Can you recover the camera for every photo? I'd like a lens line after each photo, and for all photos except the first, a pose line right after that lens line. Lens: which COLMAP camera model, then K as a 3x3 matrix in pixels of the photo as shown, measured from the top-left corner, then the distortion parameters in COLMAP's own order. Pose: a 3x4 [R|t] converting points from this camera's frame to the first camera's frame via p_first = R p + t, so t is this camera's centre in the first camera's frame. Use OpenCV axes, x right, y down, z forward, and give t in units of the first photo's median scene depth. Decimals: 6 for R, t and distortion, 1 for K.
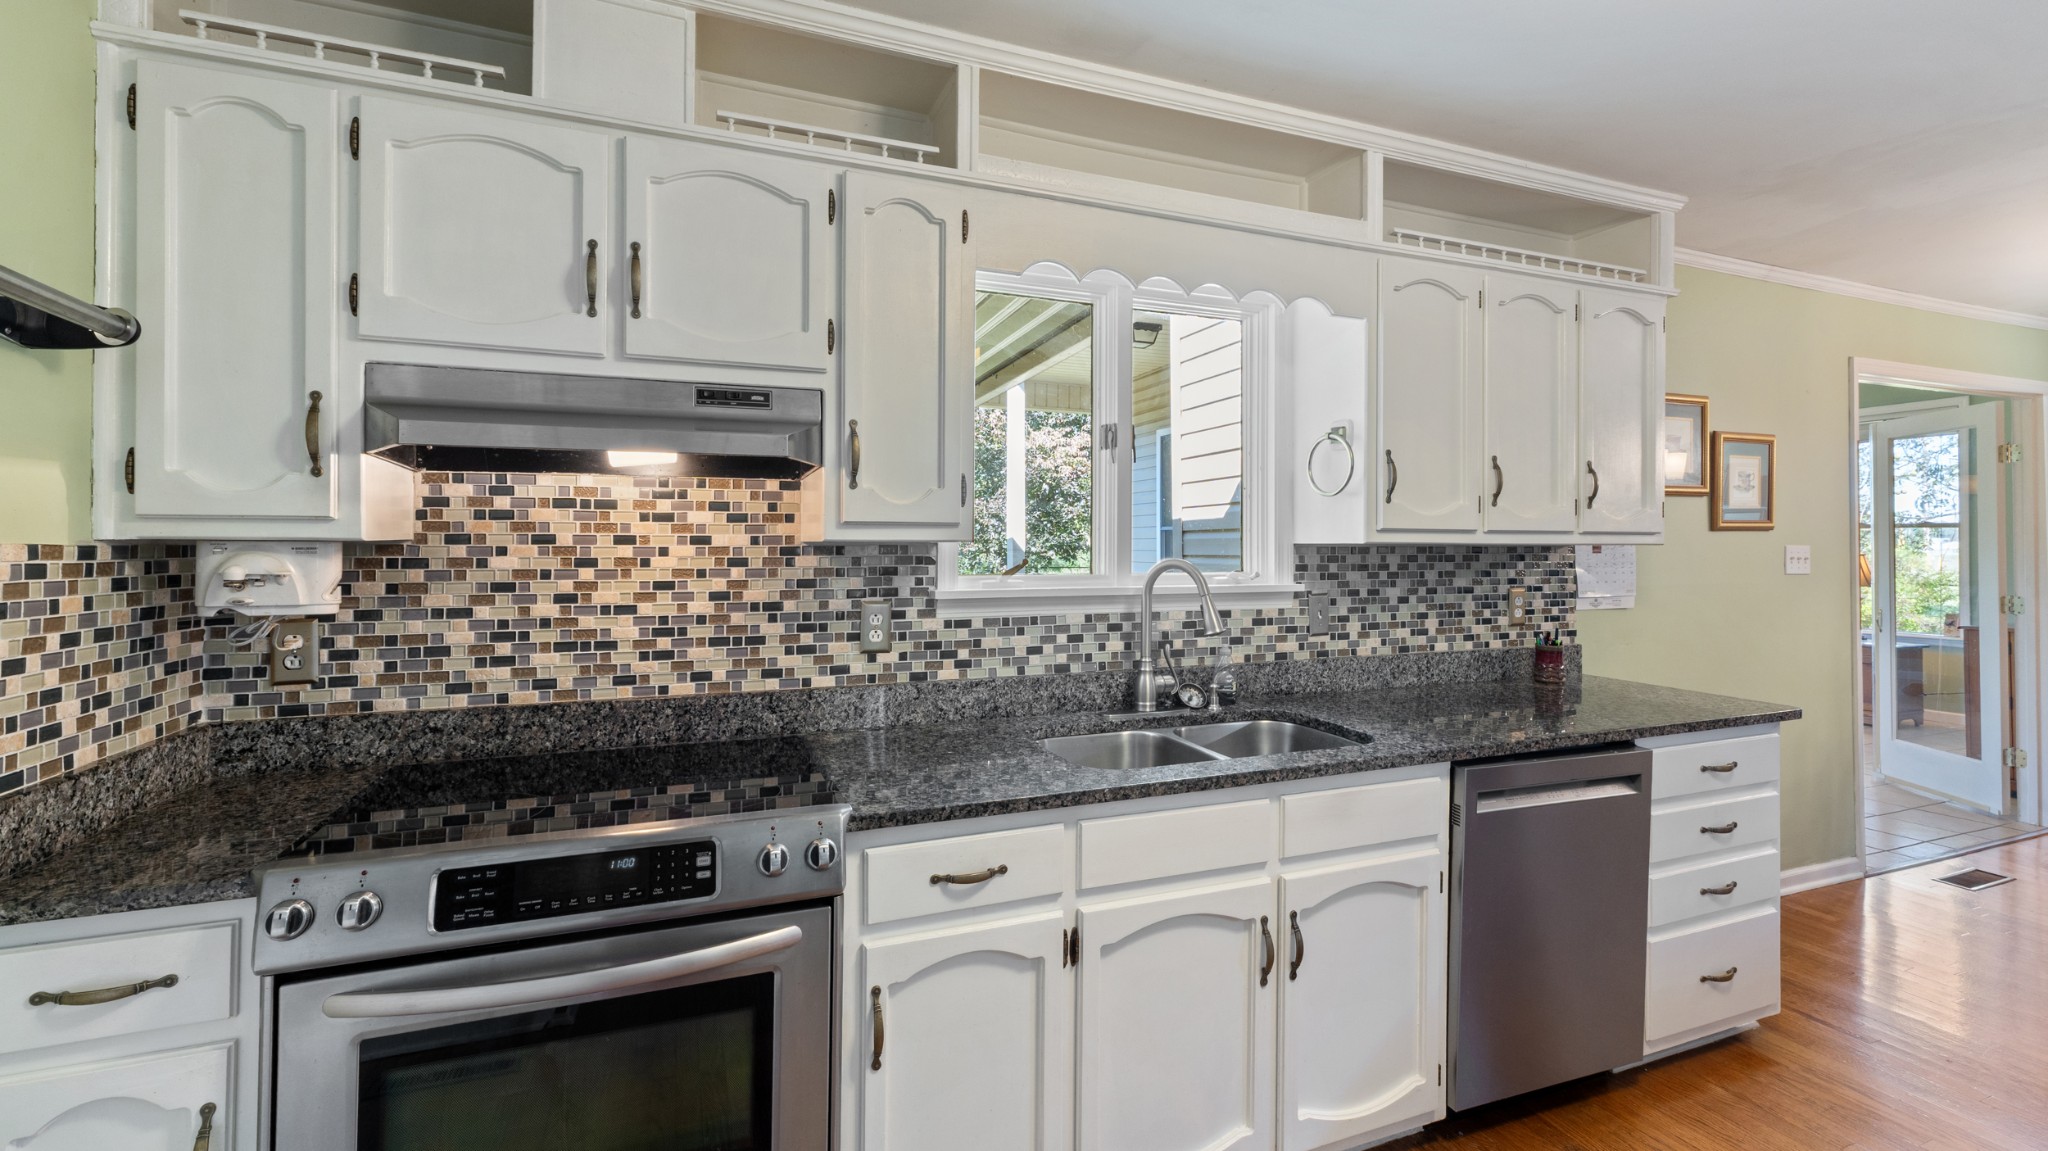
lens RADIAL K [[867.9, 0, 1032.6], [0, 867.9, 546.4], [0, 0, 1]] dist [0.002851, 0.000591]
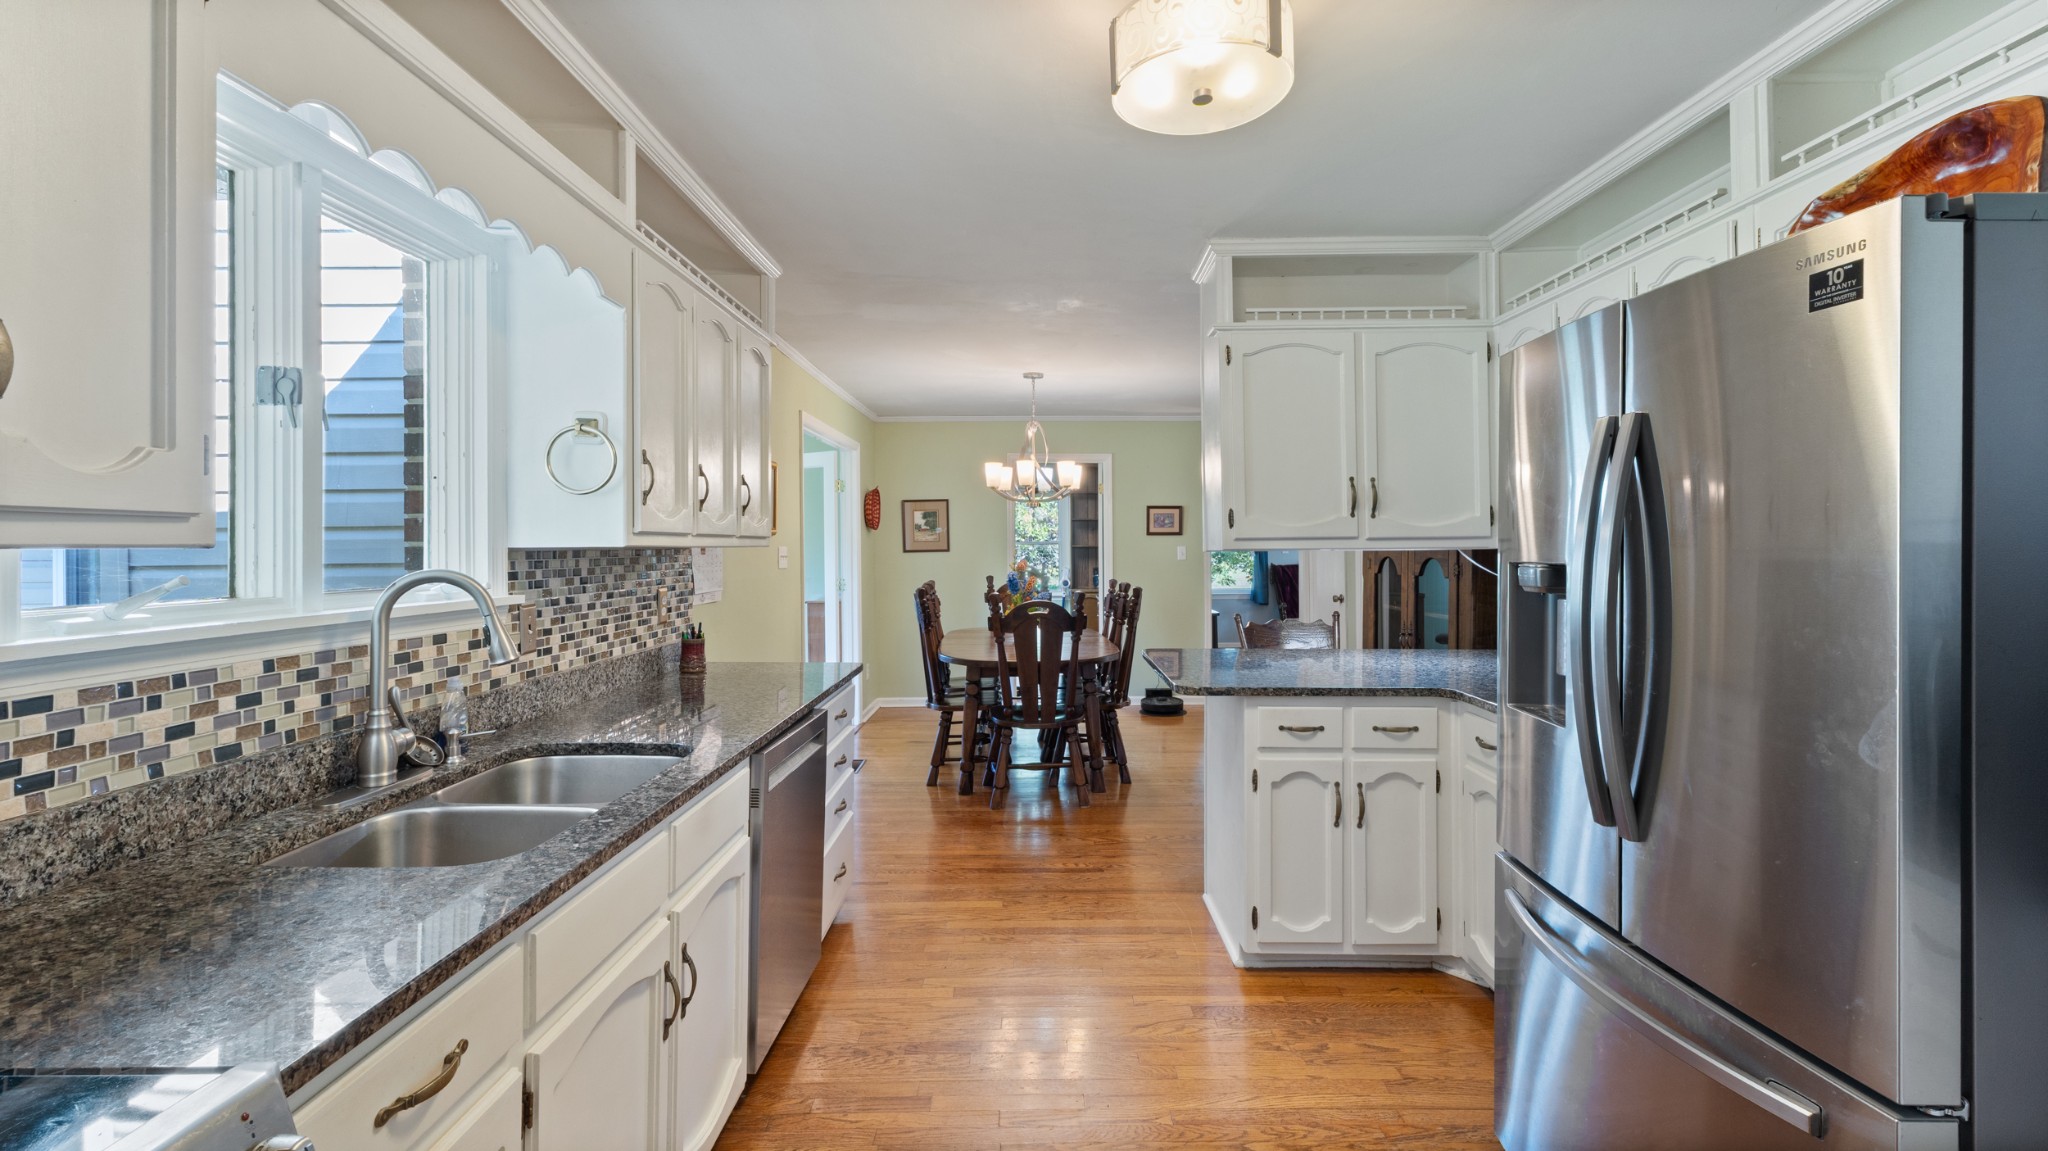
lens RADIAL K [[867.9, 0, 1030.2], [0, 867.9, 550.5], [0, 0, 1]] dist [0.002851, 0.000591]
pose [[0.368093, -0.007861, 0.929756, -0.320381], [0.005190, 0.999966, 0.006400, -0.003253], [-0.929774, 0.002470, 0.368121, 0.237718]]
